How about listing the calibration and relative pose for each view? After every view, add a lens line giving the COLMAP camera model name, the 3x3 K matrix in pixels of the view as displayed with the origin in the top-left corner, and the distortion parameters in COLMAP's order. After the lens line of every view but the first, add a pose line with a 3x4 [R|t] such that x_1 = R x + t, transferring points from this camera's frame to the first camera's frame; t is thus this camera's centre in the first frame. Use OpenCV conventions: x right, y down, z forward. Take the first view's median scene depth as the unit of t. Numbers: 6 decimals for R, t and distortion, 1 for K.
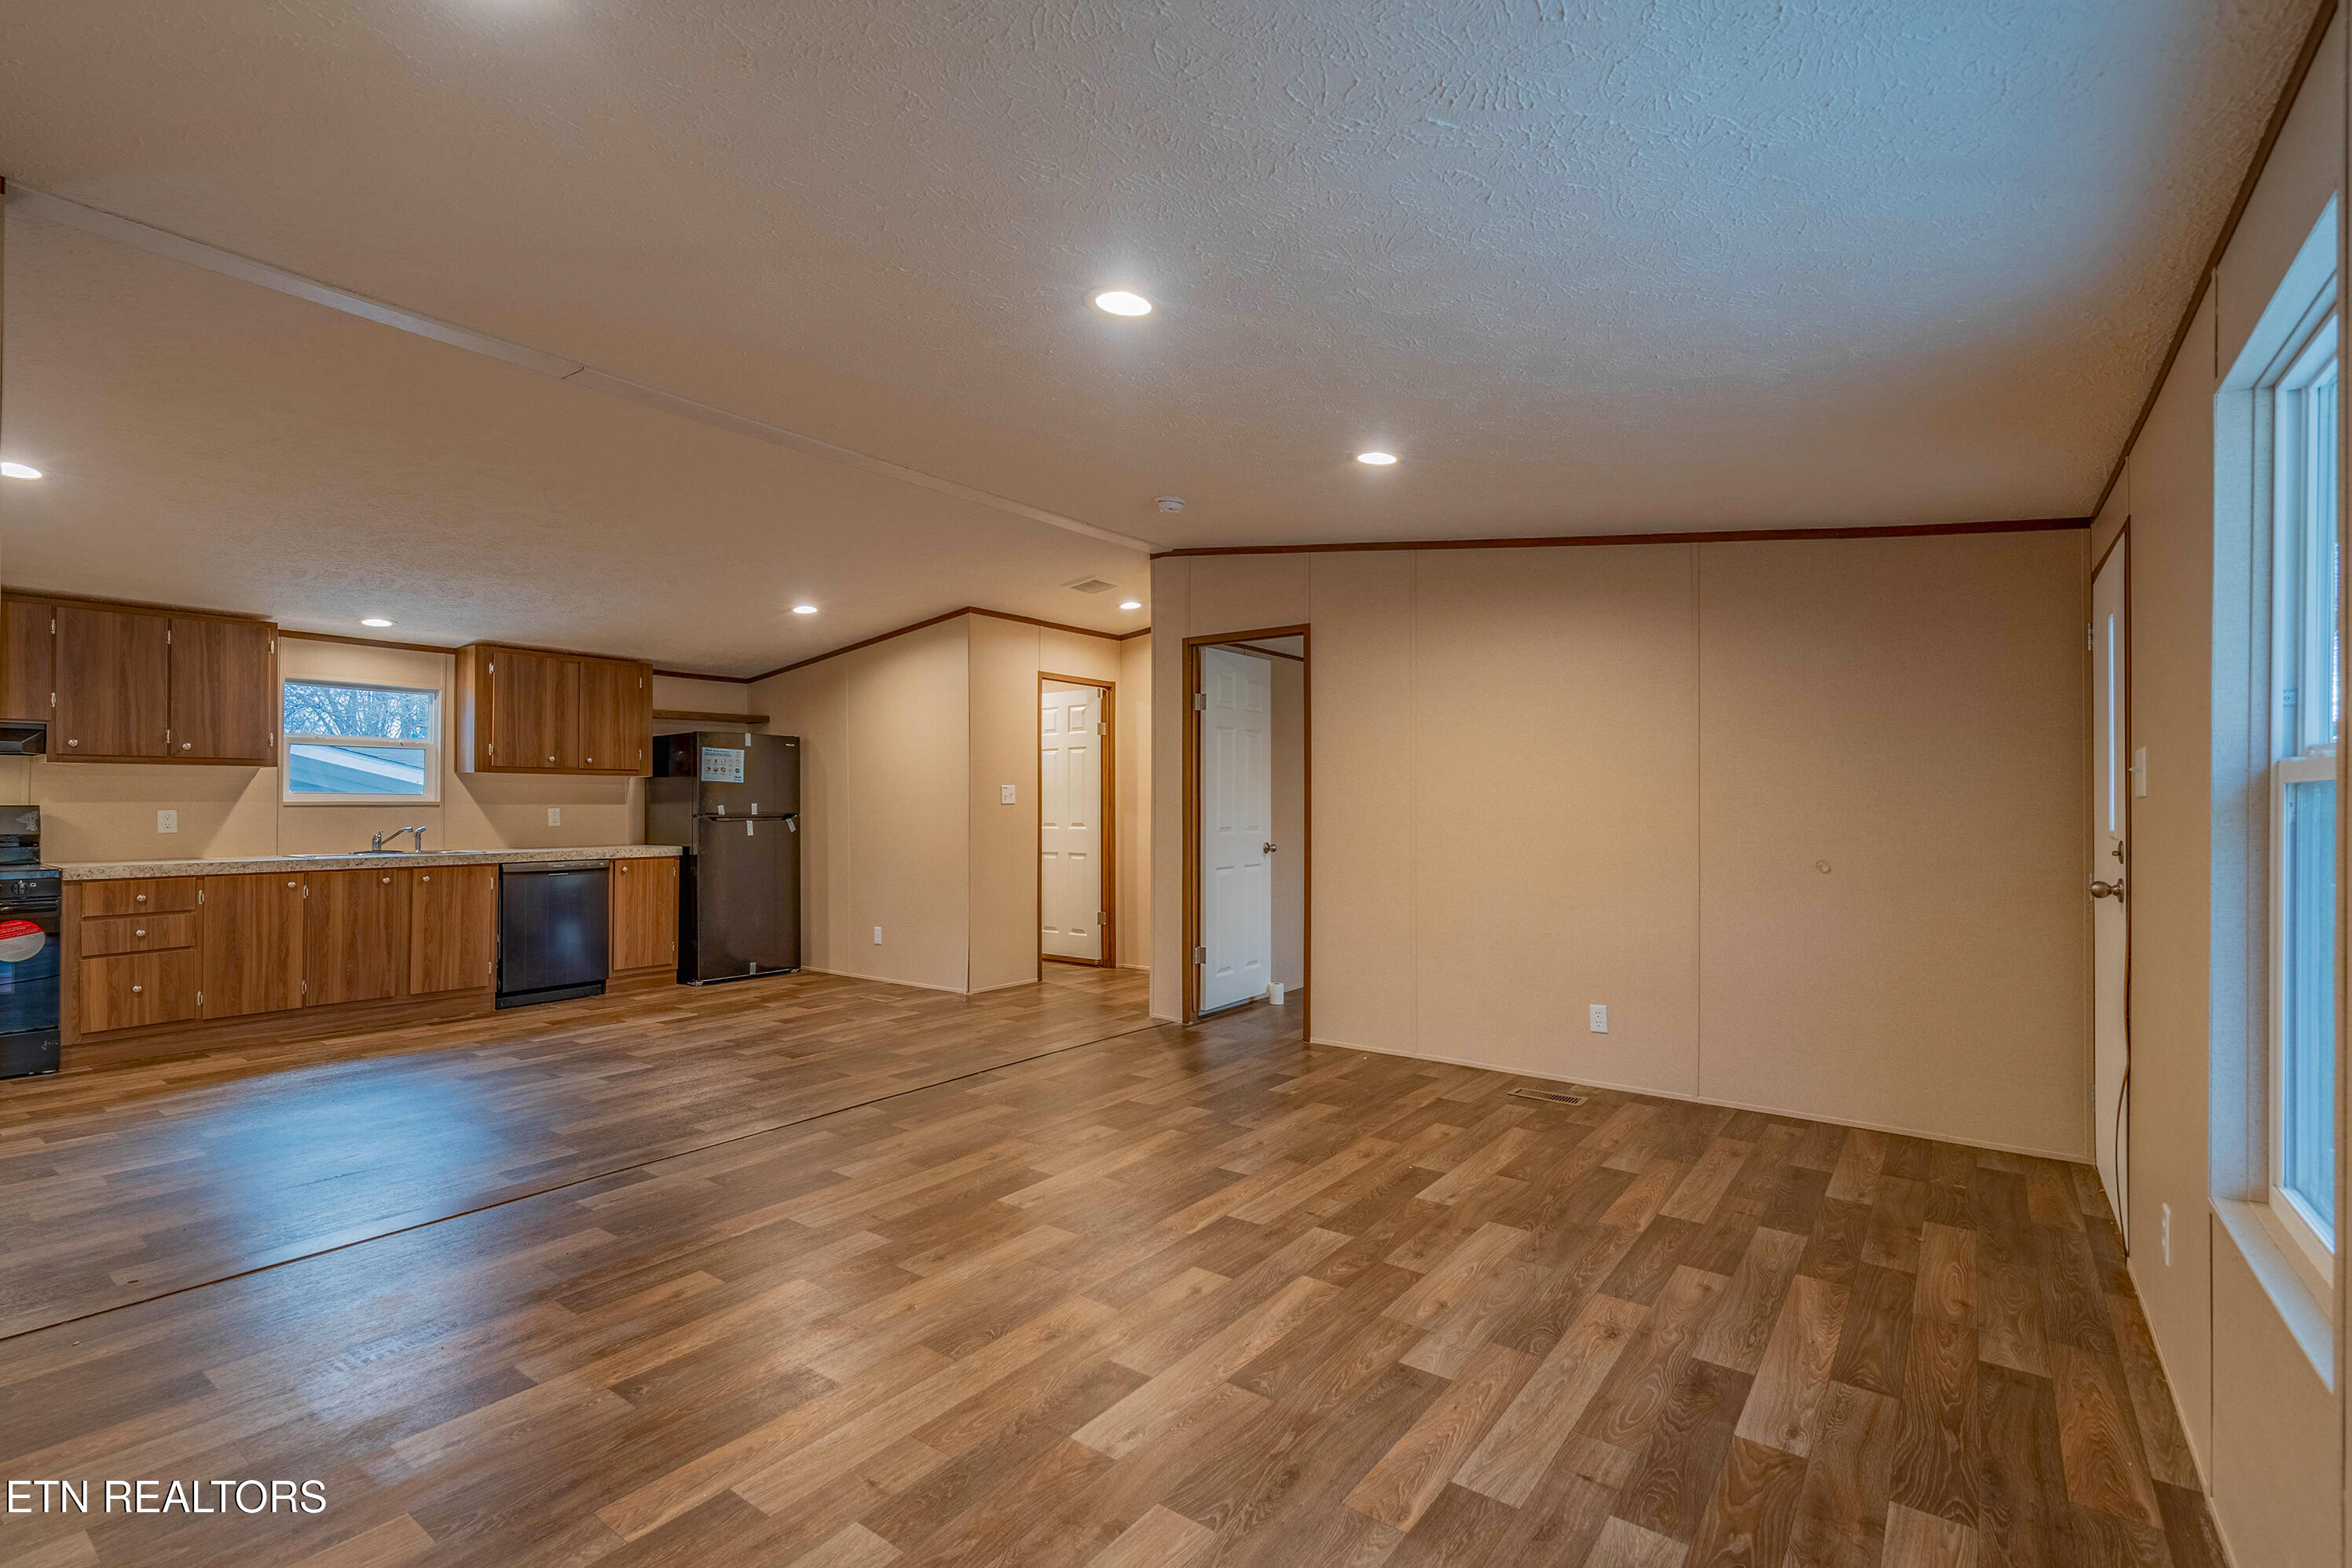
lens RADIAL K [[1058.0, 0, 1175.7], [0, 1058.0, 795.8], [0, 0, 1]] dist [0.000334, 0.000217]
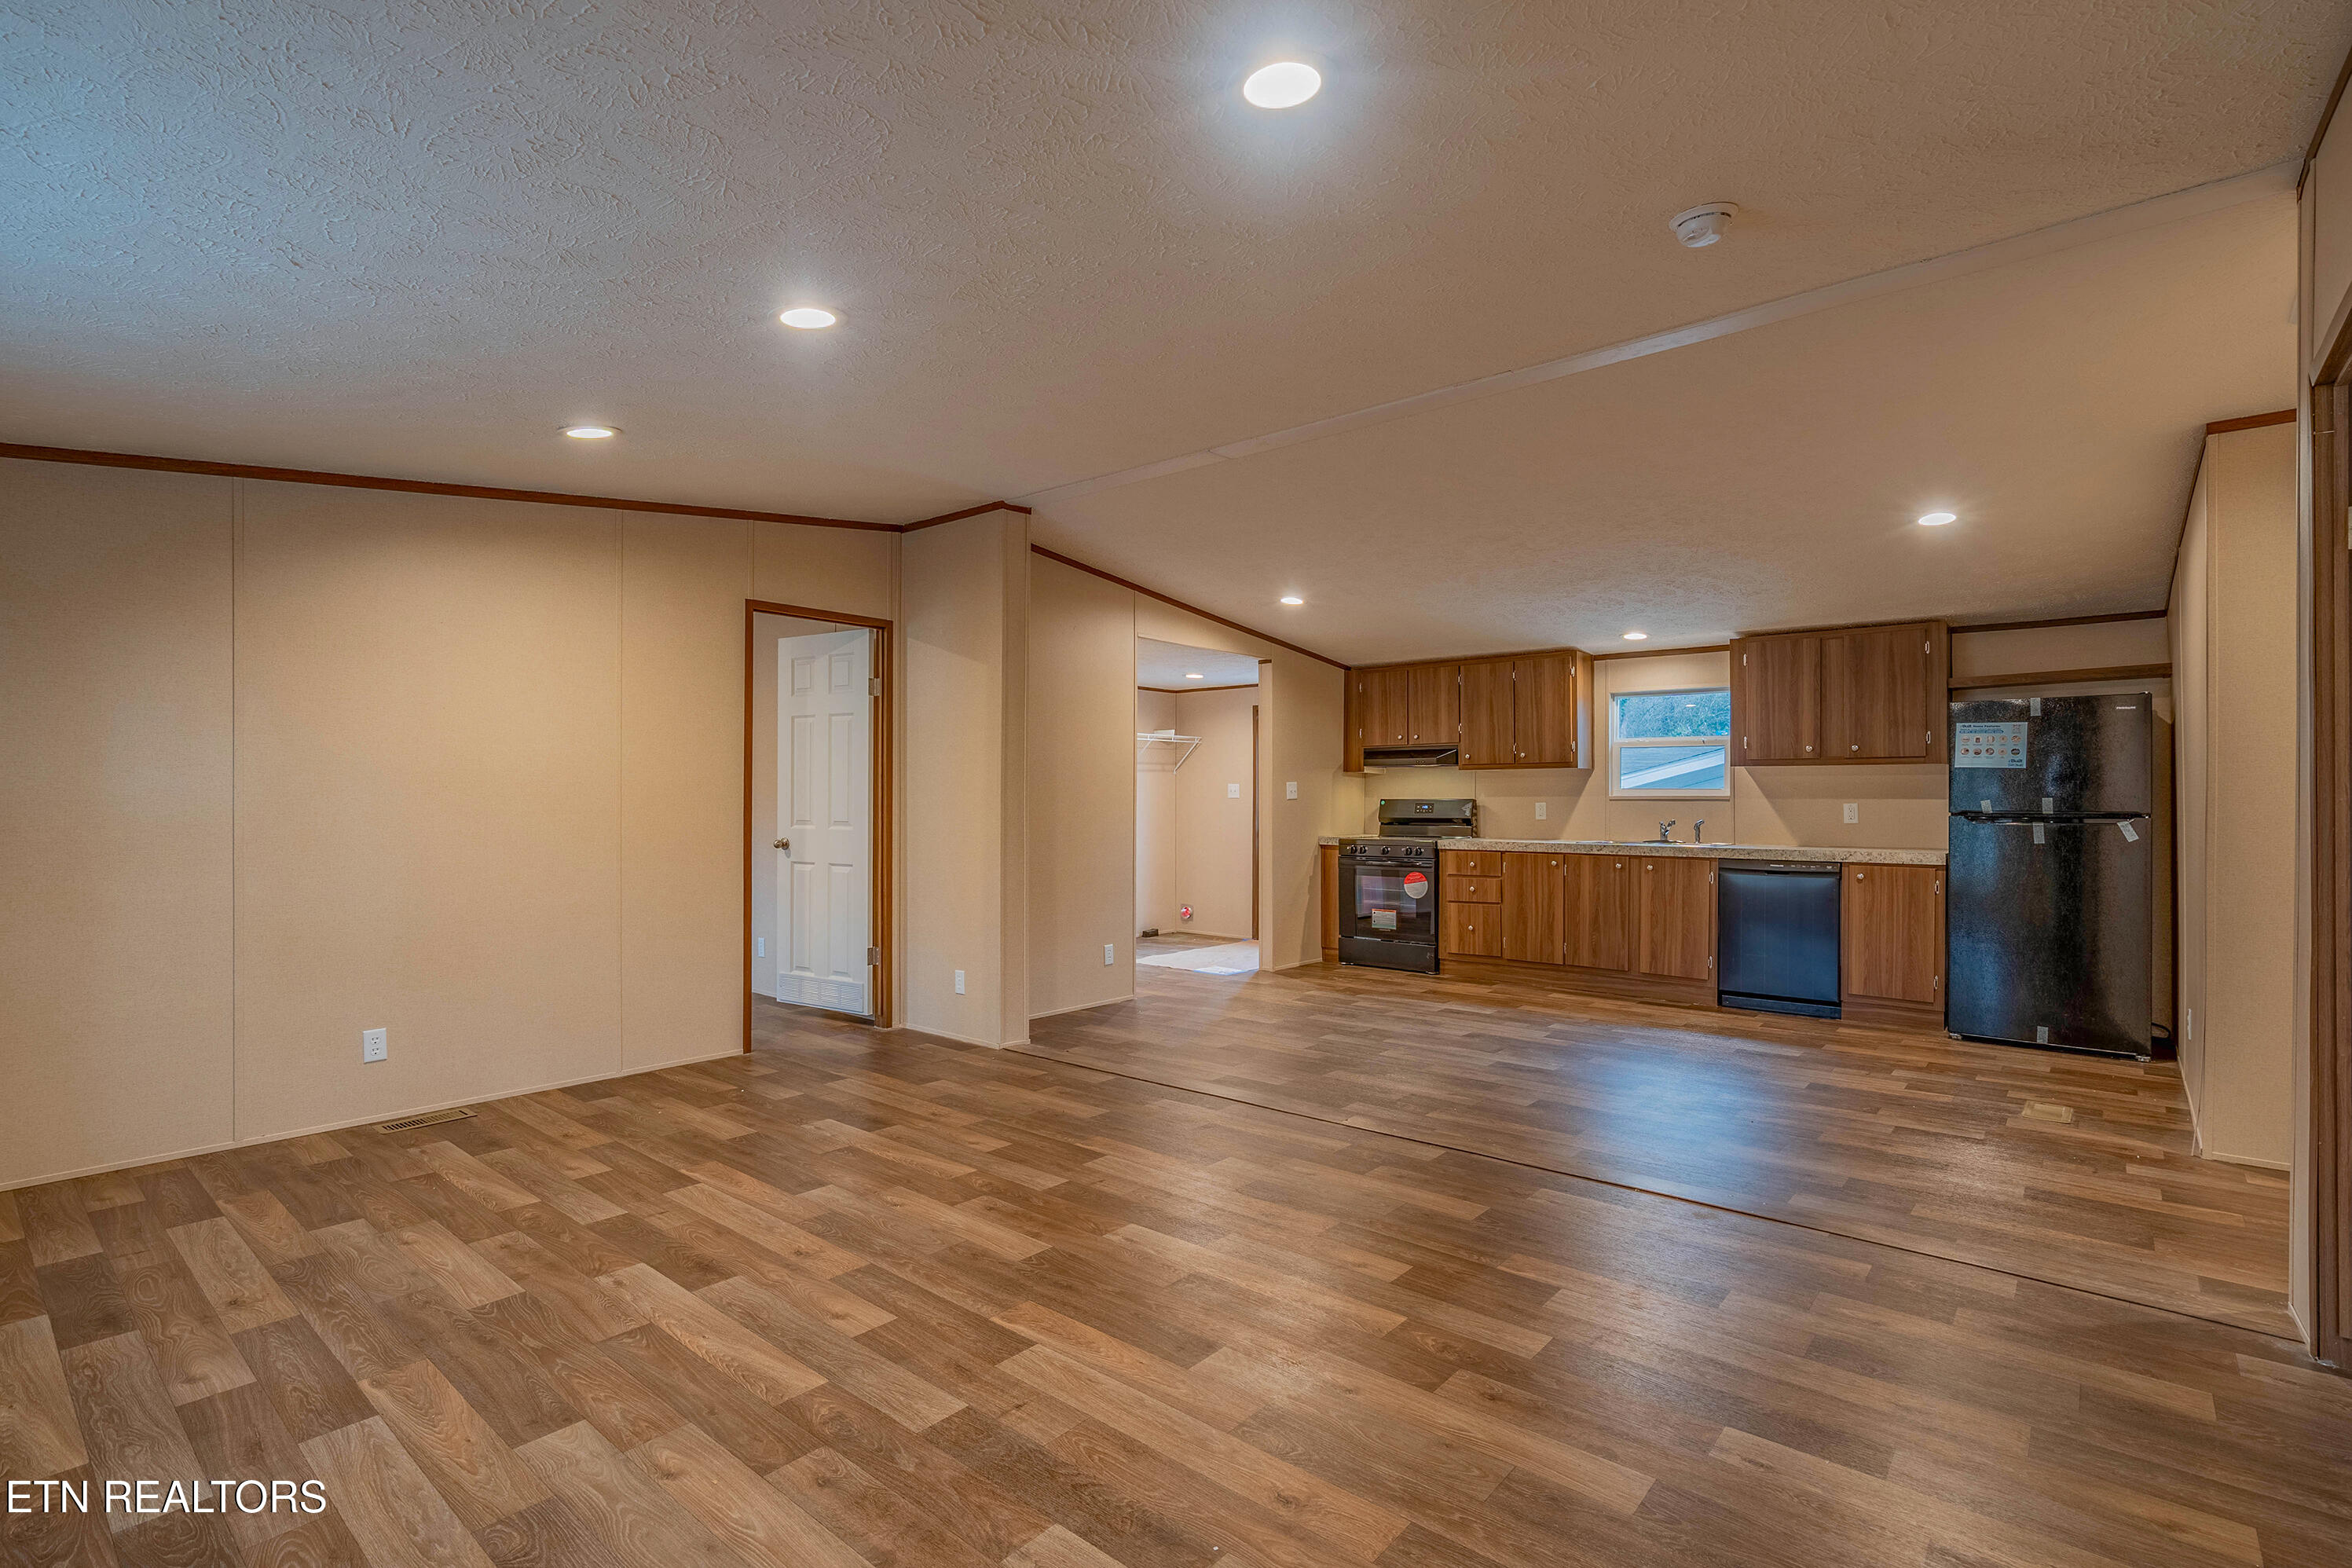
lens RADIAL K [[1090.9, 0, 1189.2], [0, 1090.9, 795.3], [0, 0, 1]] dist [-0.000229, -0.000009]
pose [[-0.053999, -0.003577, -0.998535, 0.434576], [0.005343, 0.999978, -0.003871, 0.006926], [0.998527, -0.005544, -0.053978, 0.606203]]
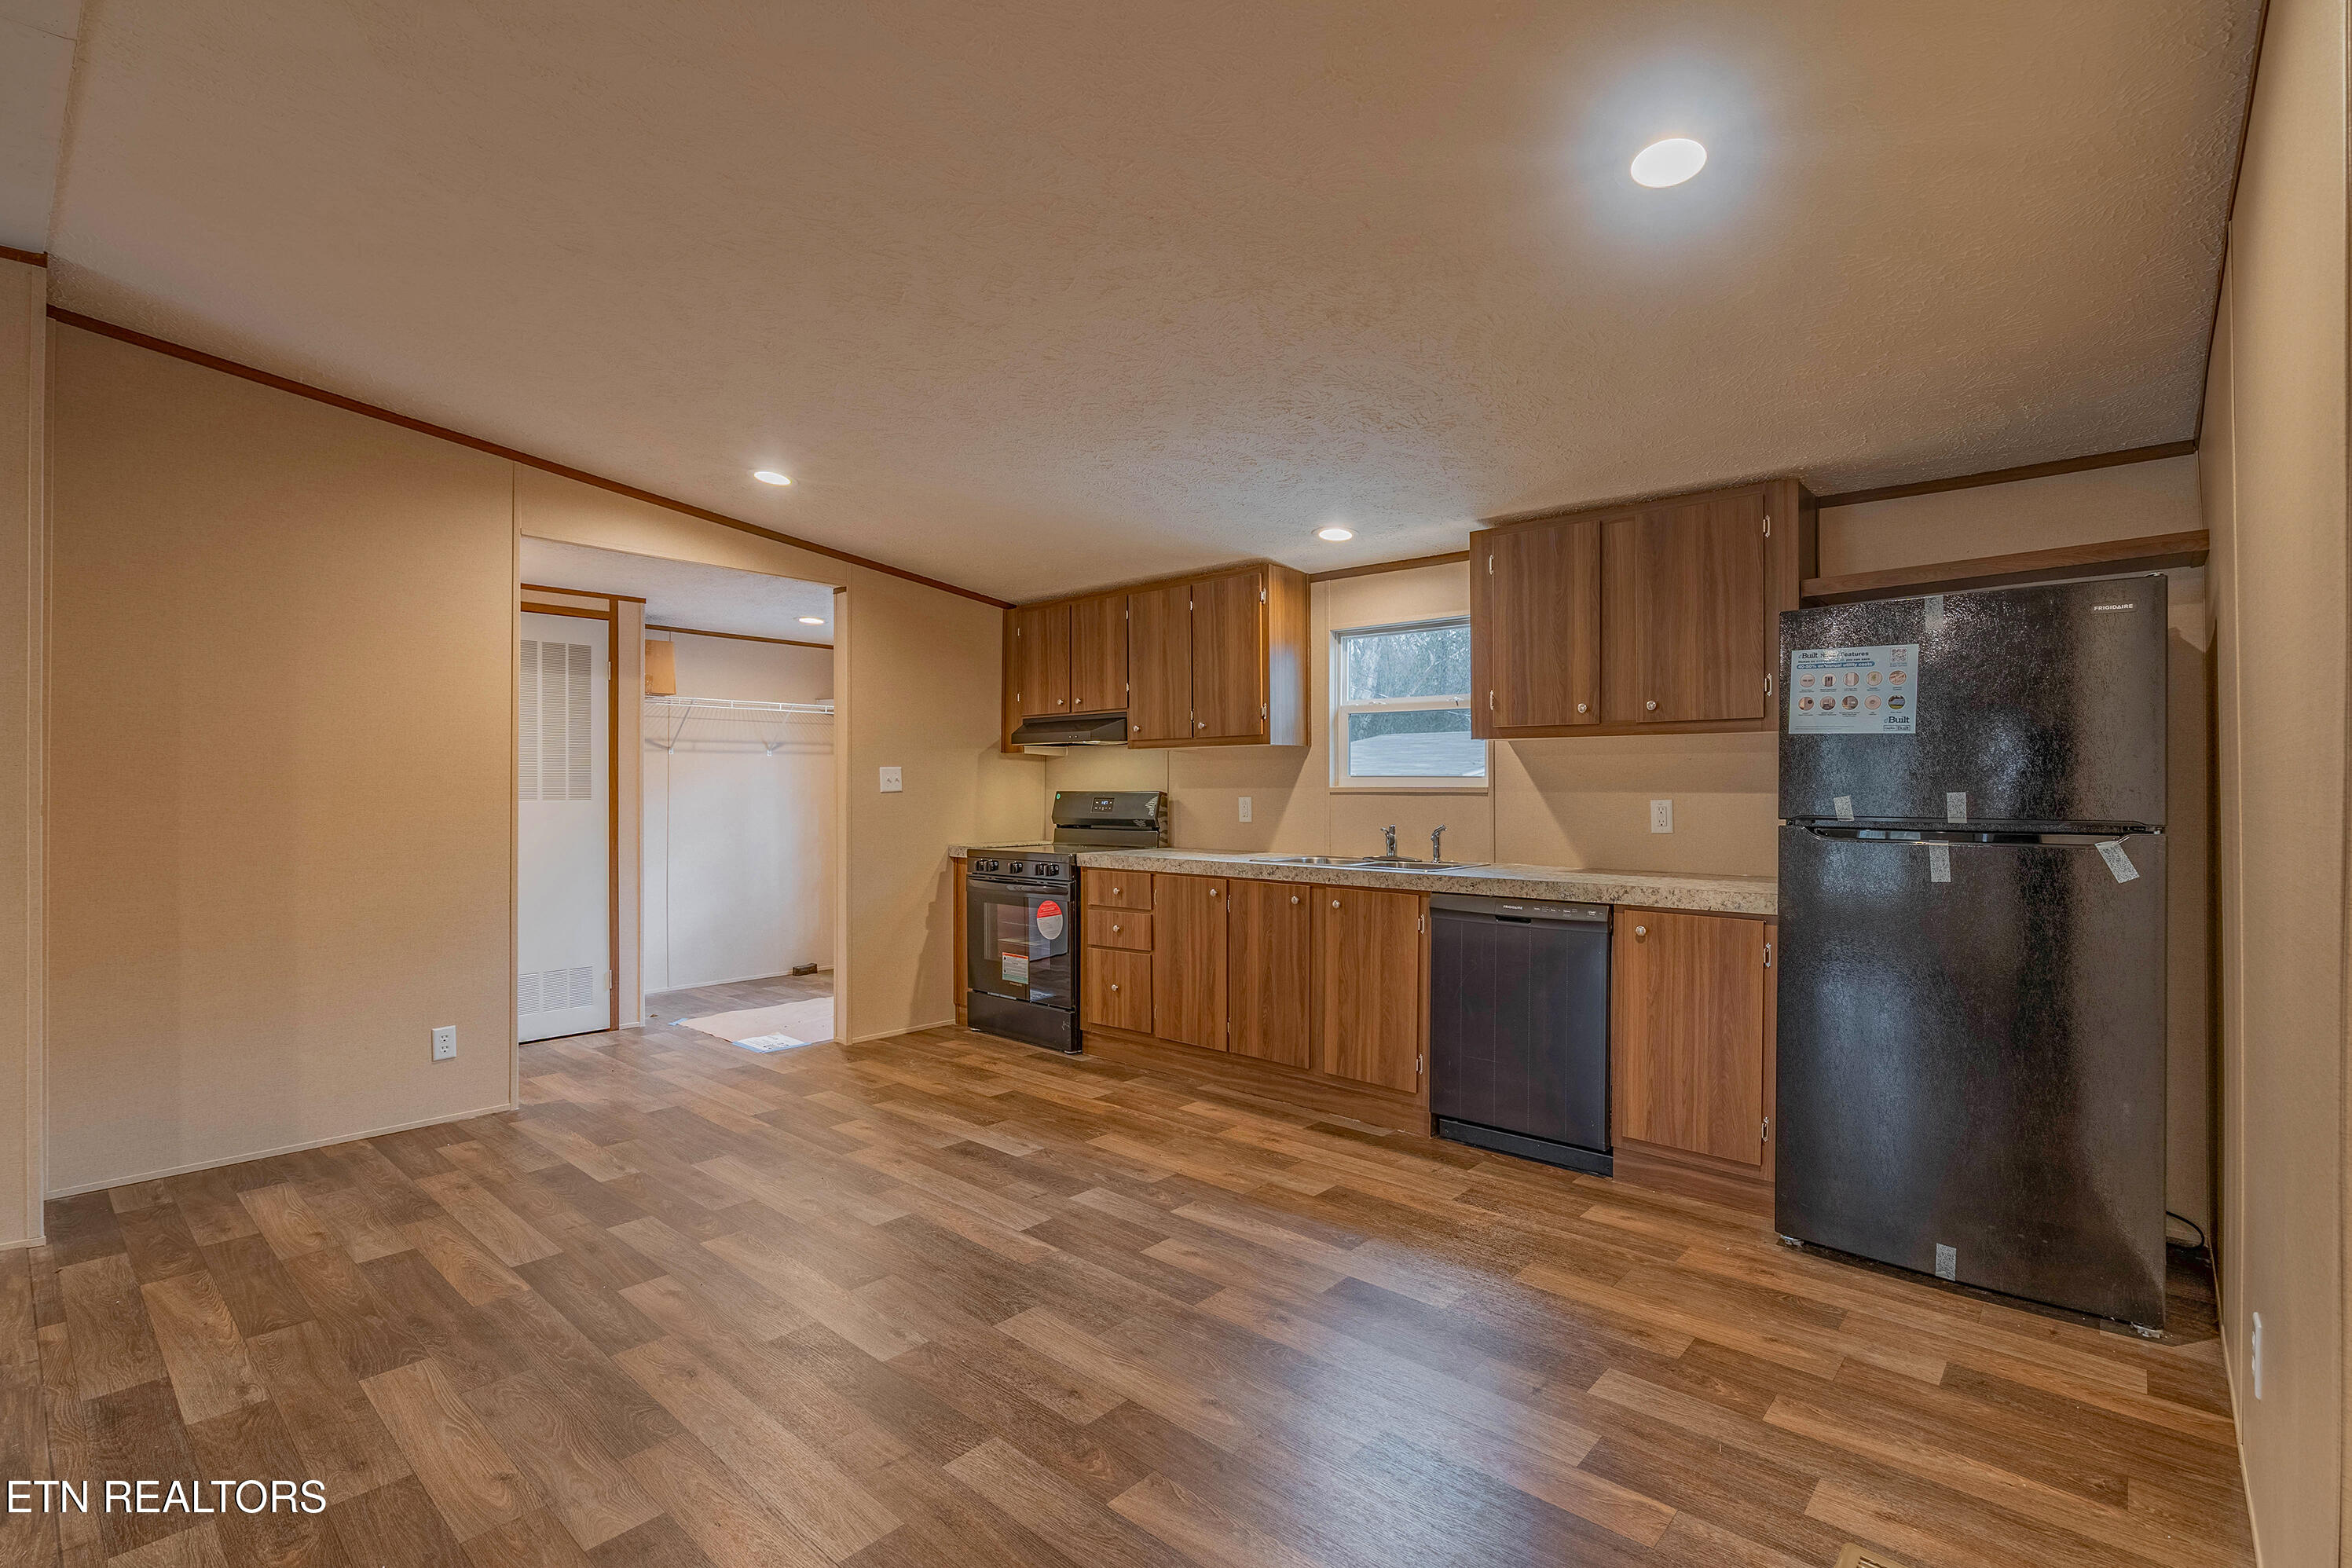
lens RADIAL K [[1077.2, 0, 1176.0], [0, 1077.2, 784.0], [0, 0, 1]] dist [-0.001309, 0.000087]
pose [[-0.080764, -0.005147, -0.996720, -0.029239], [0.004692, 0.999974, -0.005544, 0.006798], [0.996722, -0.005124, -0.080738, 0.977025]]
